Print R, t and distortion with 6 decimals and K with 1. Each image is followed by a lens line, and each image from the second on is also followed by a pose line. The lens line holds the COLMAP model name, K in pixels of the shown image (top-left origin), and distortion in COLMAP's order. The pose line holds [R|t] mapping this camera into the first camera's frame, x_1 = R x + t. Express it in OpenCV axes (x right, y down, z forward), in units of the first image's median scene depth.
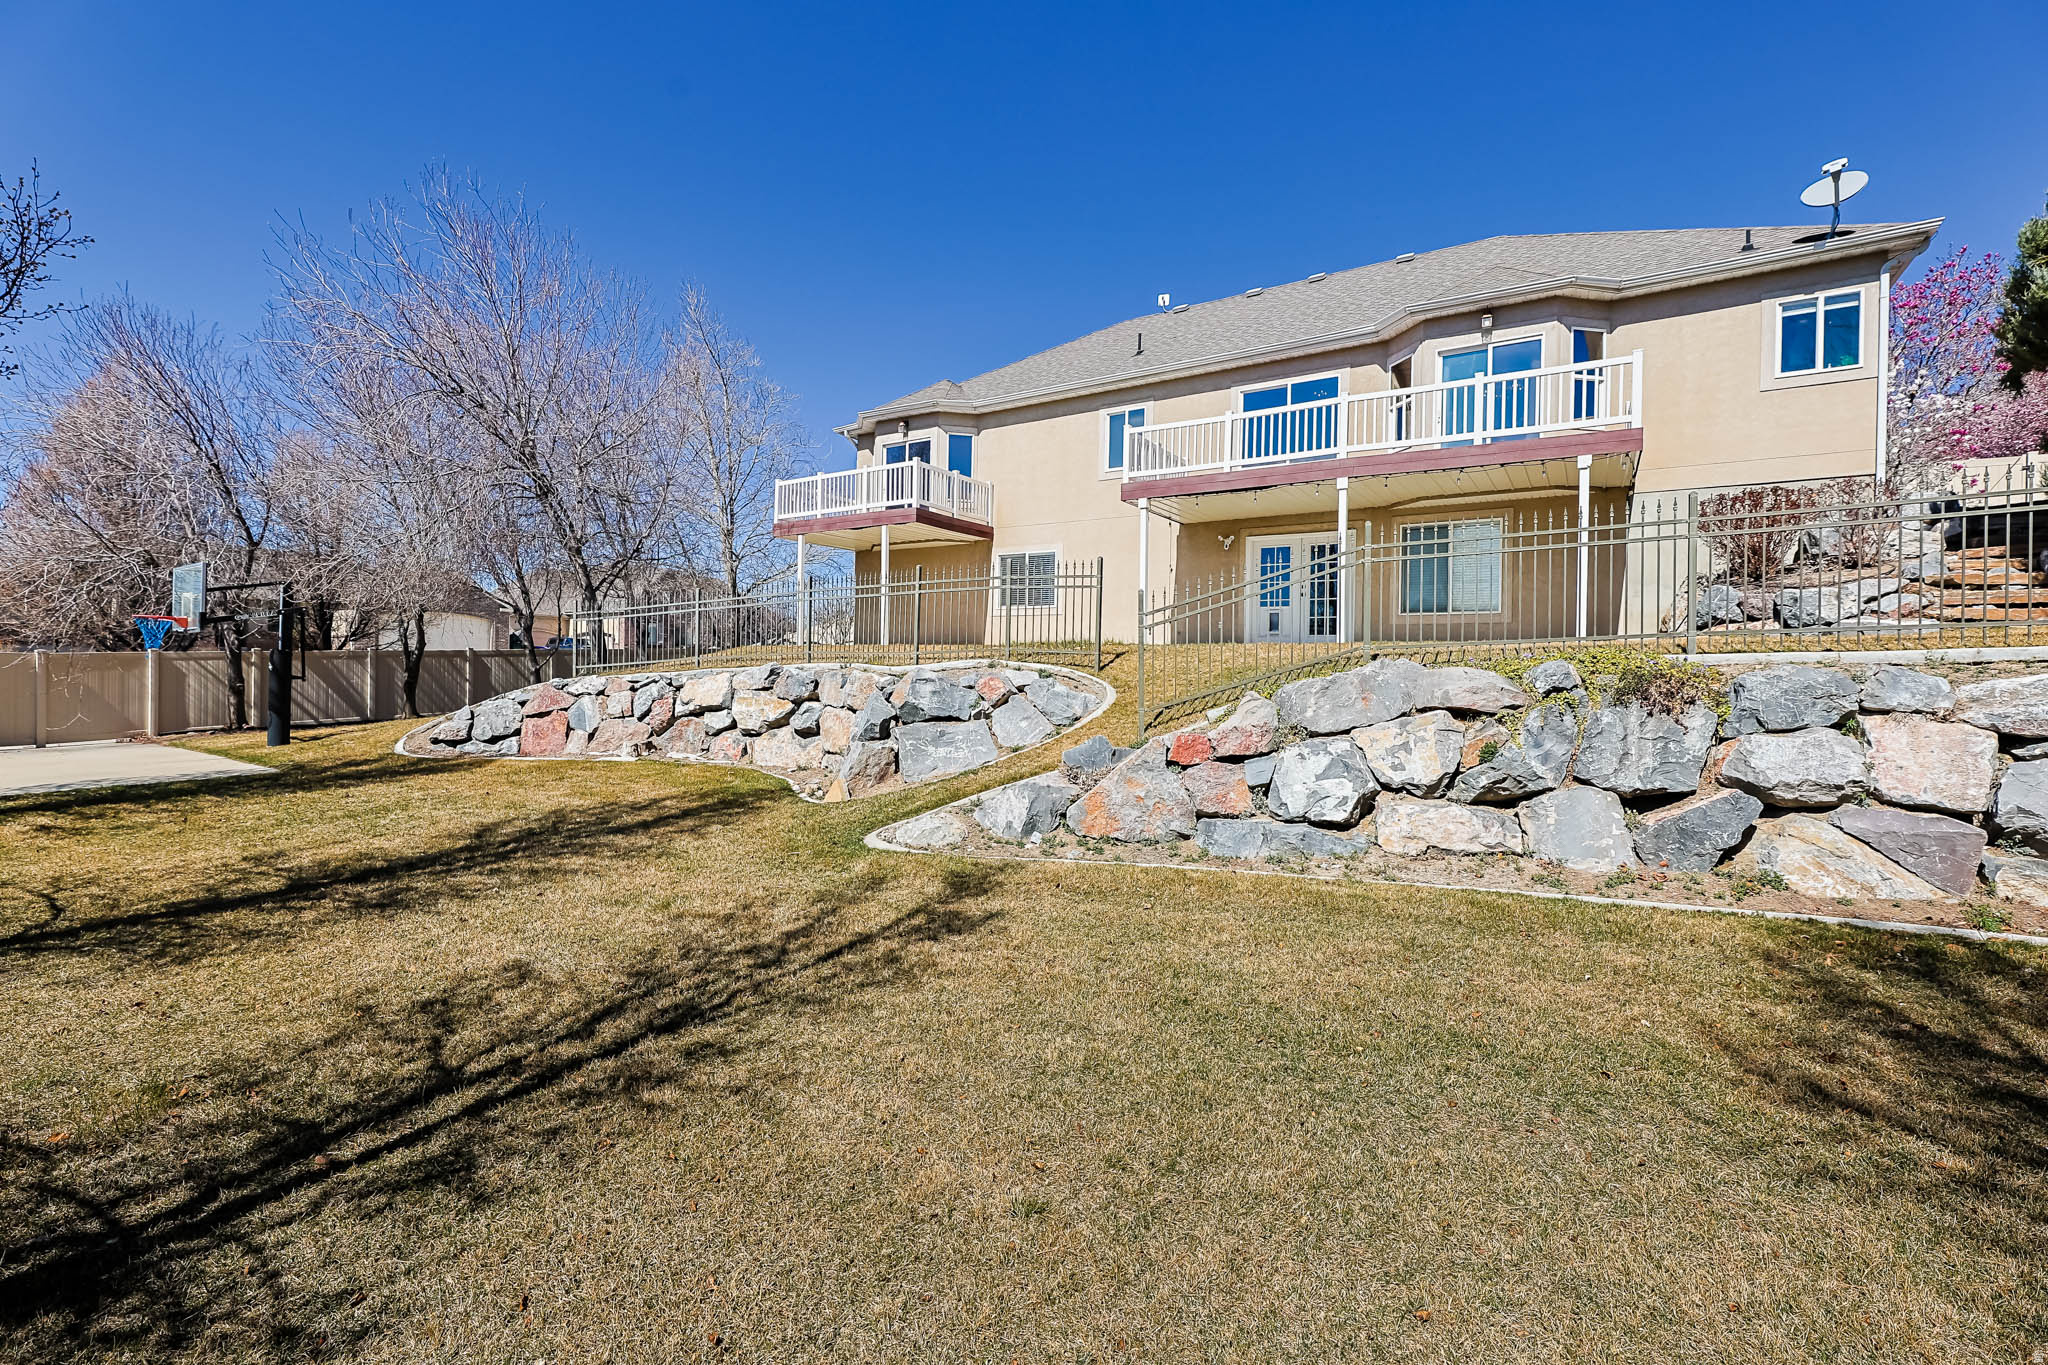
lens RADIAL K [[875.4, 0, 1024.2], [0, 875.4, 681.3], [0, 0, 1]] dist [-0.006793, -0.000805]
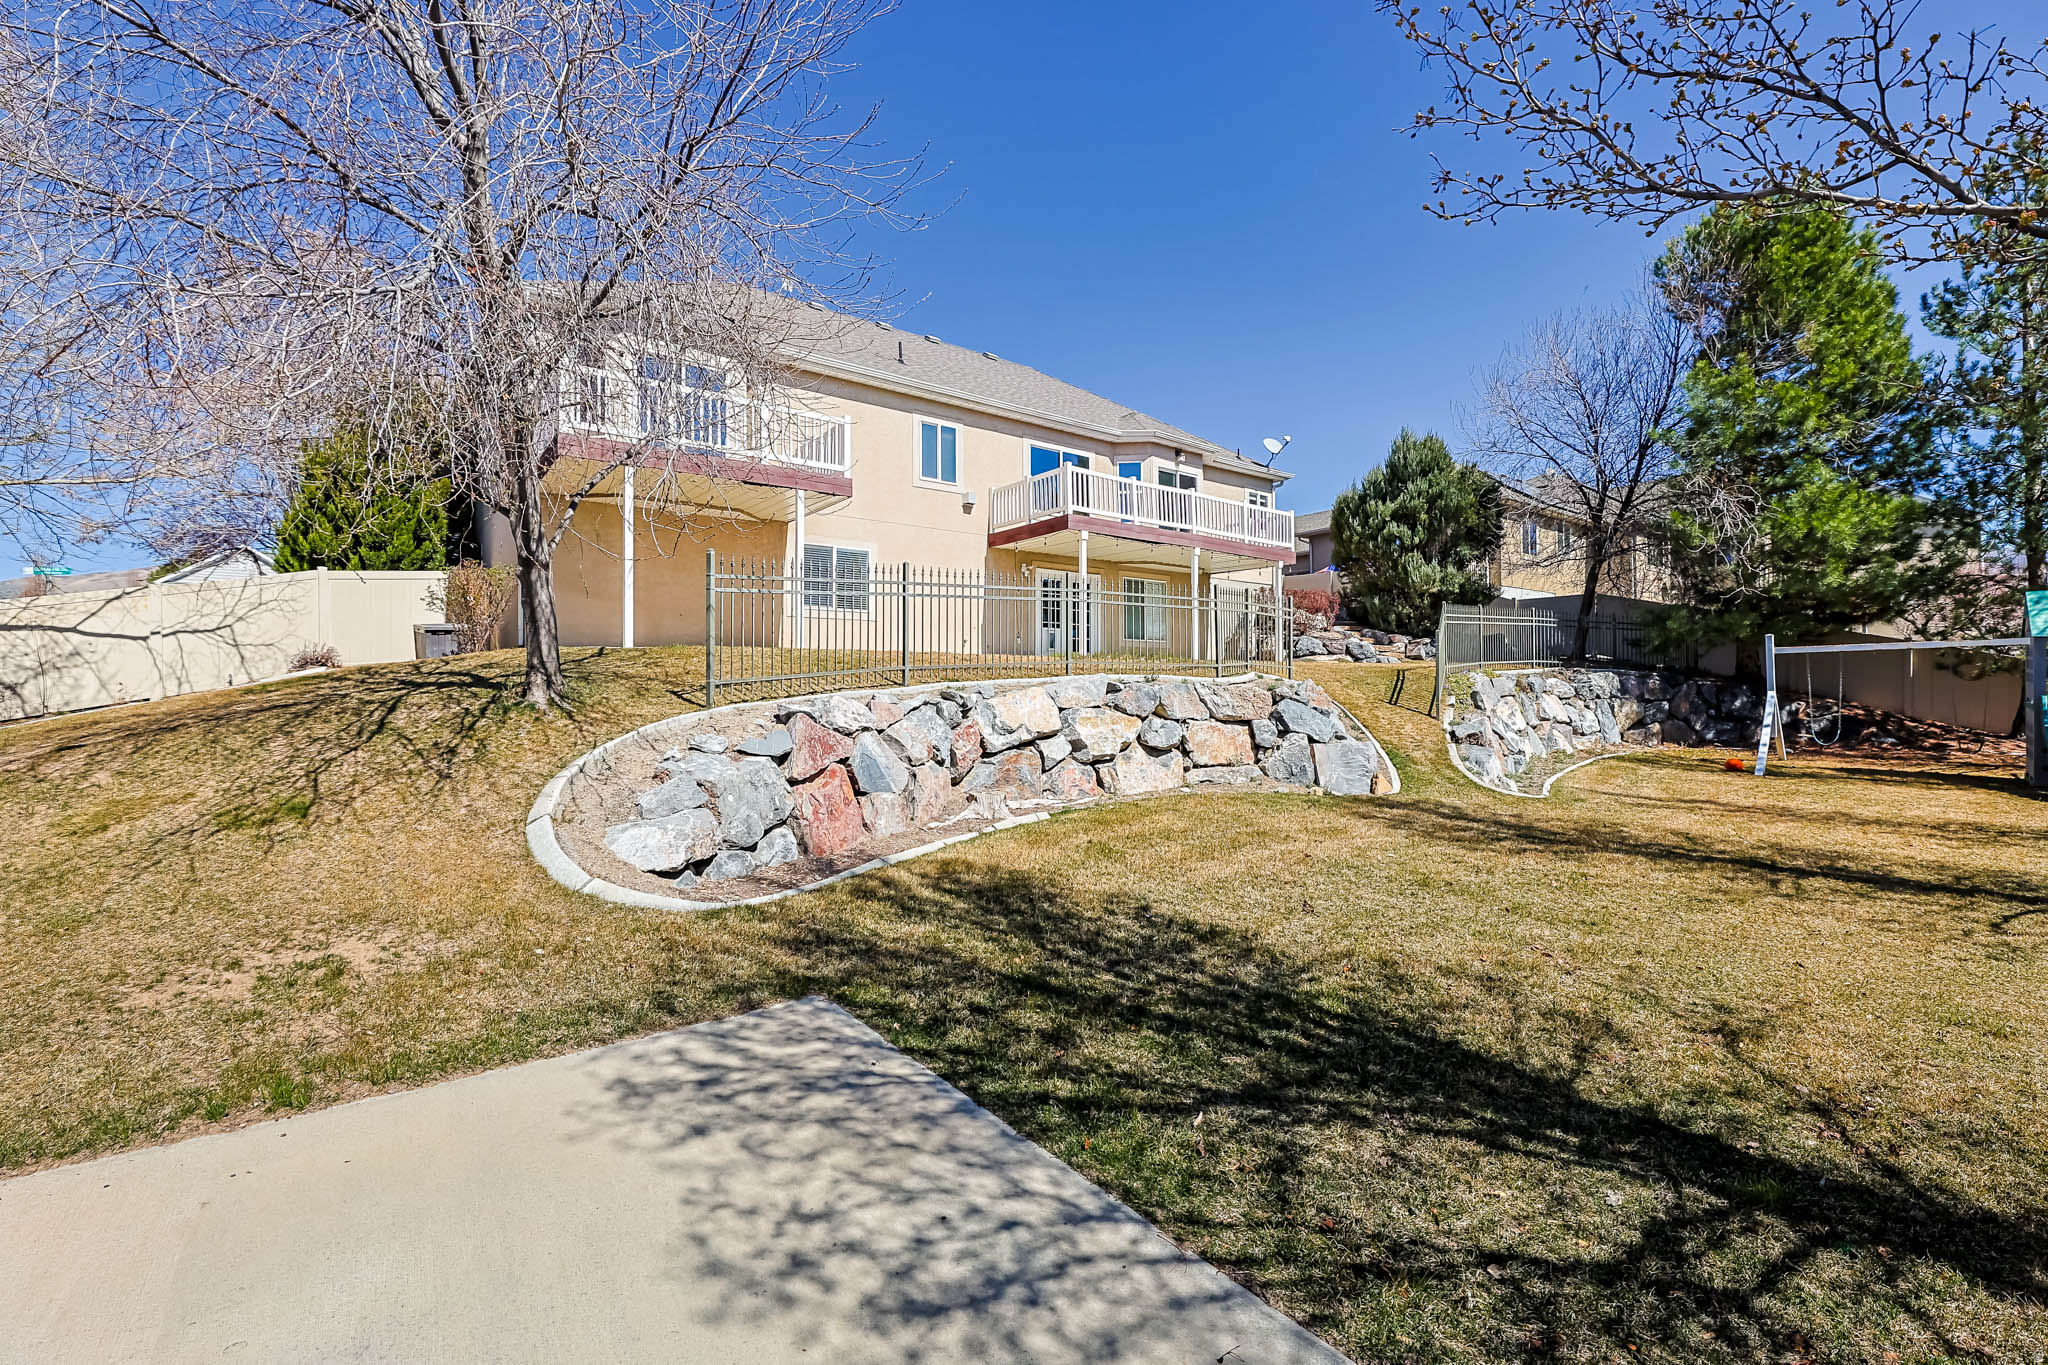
lens RADIAL K [[875.4, 0, 1025.6], [0, 875.4, 676.1], [0, 0, 1]] dist [-0.006793, -0.000805]
pose [[0.340036, -0.001184, 0.940412, -0.849287], [0.018811, 0.999808, -0.005543, -0.011921], [-0.940224, 0.019575, 0.339993, 0.602768]]
